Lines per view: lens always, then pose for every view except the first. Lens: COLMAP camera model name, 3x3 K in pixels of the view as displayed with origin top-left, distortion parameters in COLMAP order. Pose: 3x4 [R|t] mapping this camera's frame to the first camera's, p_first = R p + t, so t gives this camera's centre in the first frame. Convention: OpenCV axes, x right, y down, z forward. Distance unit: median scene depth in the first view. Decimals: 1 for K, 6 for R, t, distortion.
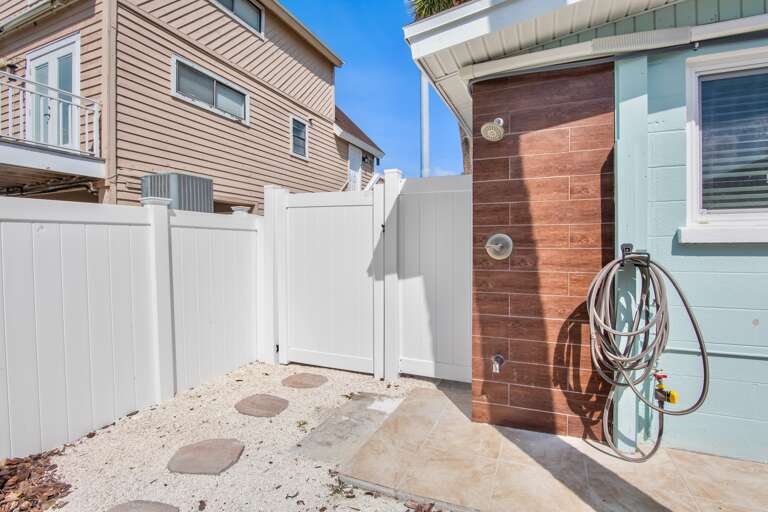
lens RADIAL K [[382.6, 0, 382.3], [0, 382.6, 255.5], [0, 0, 1]] dist [-0.016173, -0.000076]
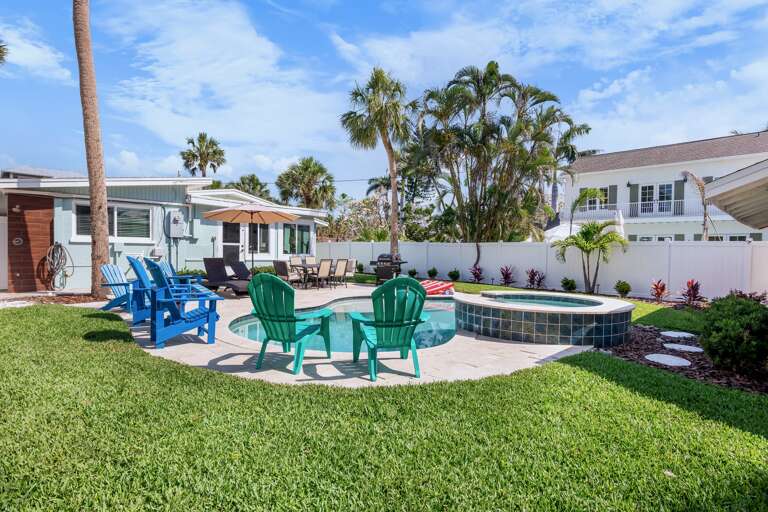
lens RADIAL K [[382.6, 0, 385.1], [0, 382.6, 259.0], [0, 0, 1]] dist [-0.016173, -0.000076]
pose [[0.321784, -0.011320, 0.946745, -1.996062], [0.001076, 0.999932, 0.011590, 0.106976], [-0.946812, -0.002711, 0.321775, -3.514821]]
